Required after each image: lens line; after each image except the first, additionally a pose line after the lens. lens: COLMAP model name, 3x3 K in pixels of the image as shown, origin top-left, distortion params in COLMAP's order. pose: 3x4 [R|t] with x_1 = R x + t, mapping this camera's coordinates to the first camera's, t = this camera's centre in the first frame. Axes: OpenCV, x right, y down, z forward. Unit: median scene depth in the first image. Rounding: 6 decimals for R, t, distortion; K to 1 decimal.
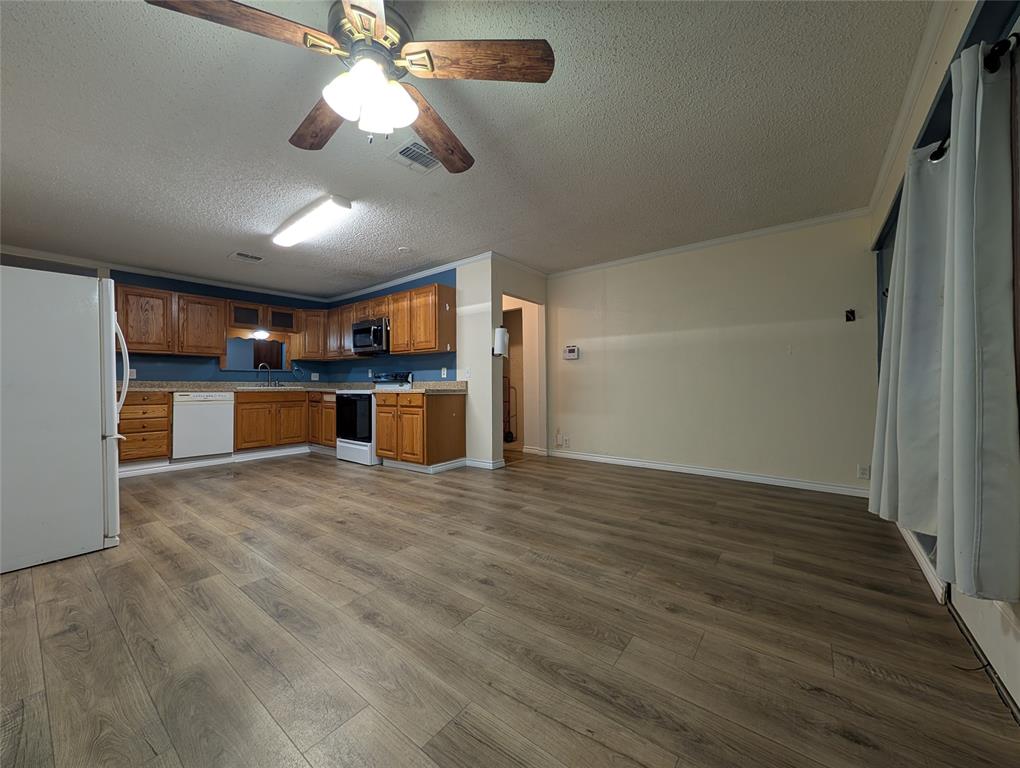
lens RADIAL K [[385.4, 0, 510.0], [0, 385.4, 384.0], [0, 0, 1]] dist [-0.000132, 0.000151]
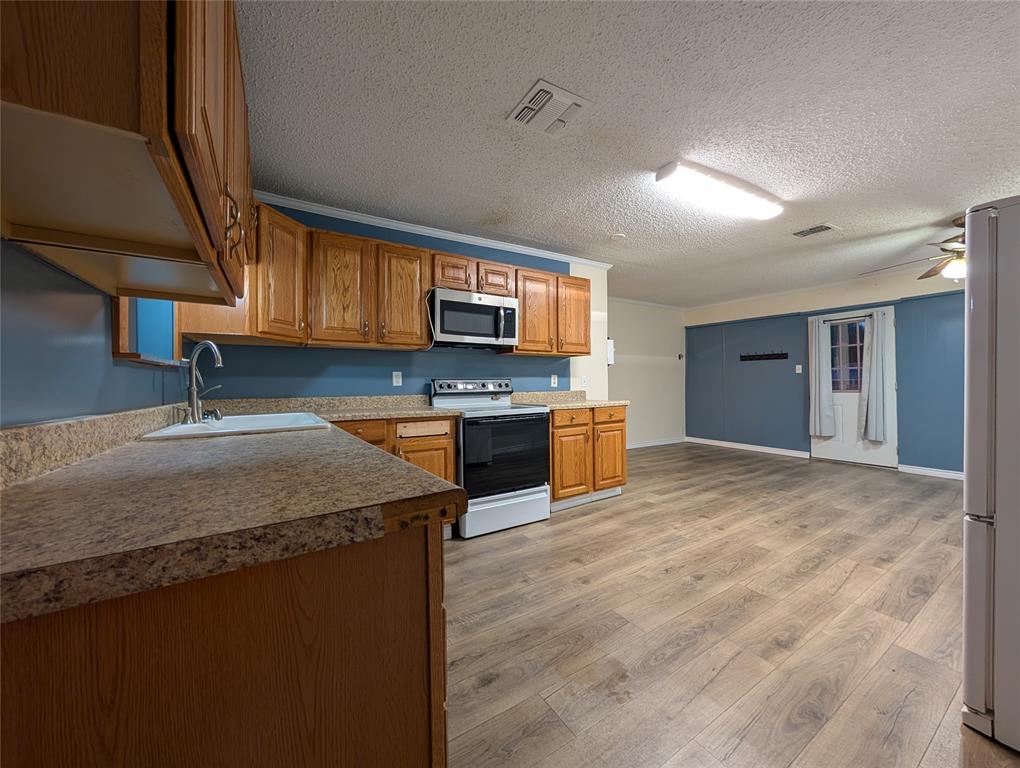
lens RADIAL K [[385.4, 0, 510.0], [0, 385.4, 384.0], [0, 0, 1]] dist [-0.000132, 0.000151]
pose [[0.341017, -0.001331, 0.940056, -2.231924], [0.005108, 0.999987, -0.000437, -0.051780], [-0.940043, 0.004951, 0.341020, 1.815949]]
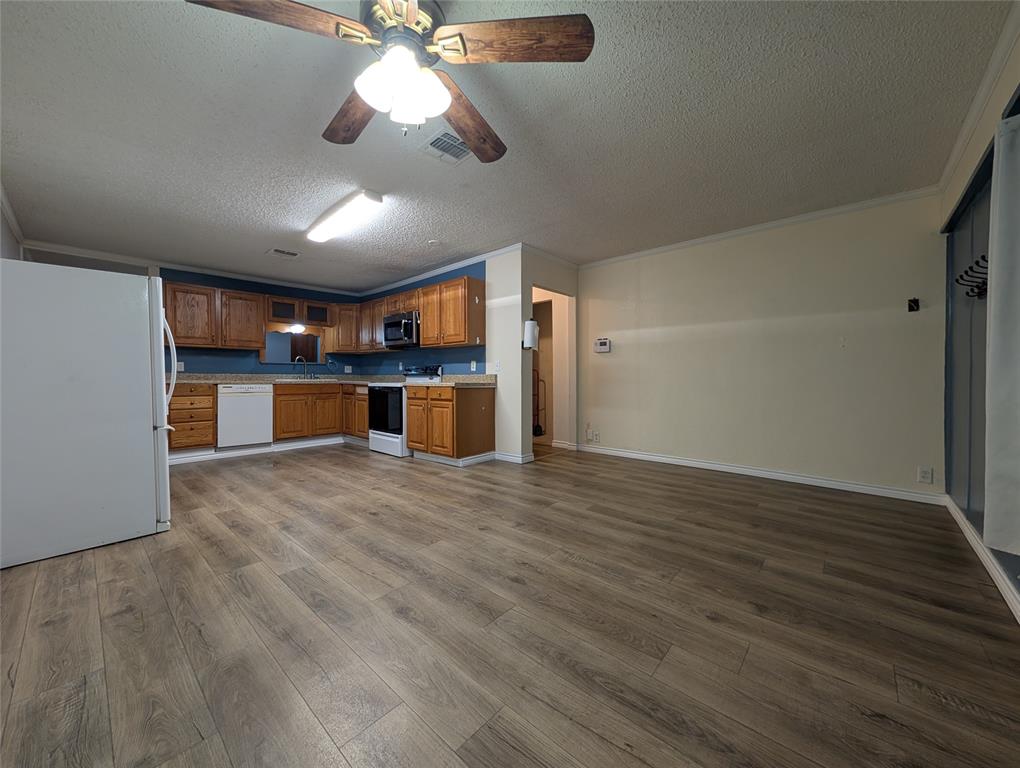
lens RADIAL K [[385.4, 0, 510.0], [0, 385.4, 384.0], [0, 0, 1]] dist [-0.000132, 0.000151]
pose [[0.997495, 0.005035, -0.070561, -0.012530], [-0.003559, 0.999772, 0.021031, -0.008881], [0.070650, -0.020727, 0.997286, 0.021955]]
